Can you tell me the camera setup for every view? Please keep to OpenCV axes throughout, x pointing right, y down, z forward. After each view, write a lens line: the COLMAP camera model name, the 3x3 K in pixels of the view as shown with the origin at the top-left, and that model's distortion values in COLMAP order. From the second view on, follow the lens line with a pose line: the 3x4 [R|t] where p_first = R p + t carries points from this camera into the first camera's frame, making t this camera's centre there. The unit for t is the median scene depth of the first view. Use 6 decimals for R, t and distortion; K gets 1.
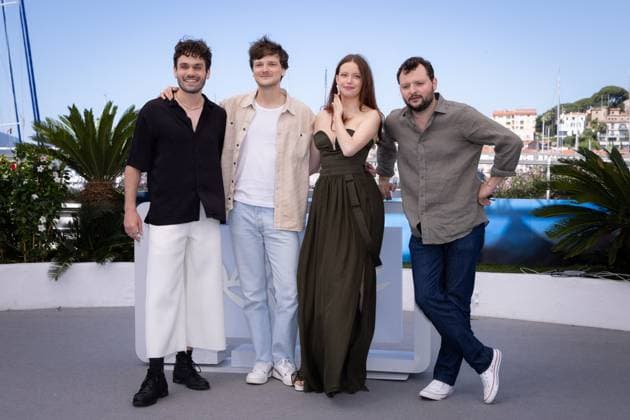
lens RADIAL K [[1071.7, 0, 307.9], [0, 1071.7, 214.0], [0, 0, 1]] dist [-0.061736, 0.000000]
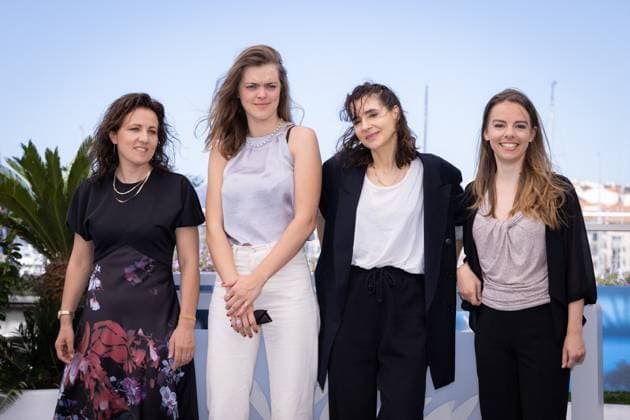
lens RADIAL K [[1491.3, 0, 316.9], [0, 1491.3, 209.3], [0, 0, 1]] dist [-0.118614, 0.000000]
pose [[0.999581, 0.000318, -0.028942, -0.022300], [-0.002210, 0.997858, -0.065386, -0.003883], [0.028859, 0.065422, 0.997440, 0.125078]]
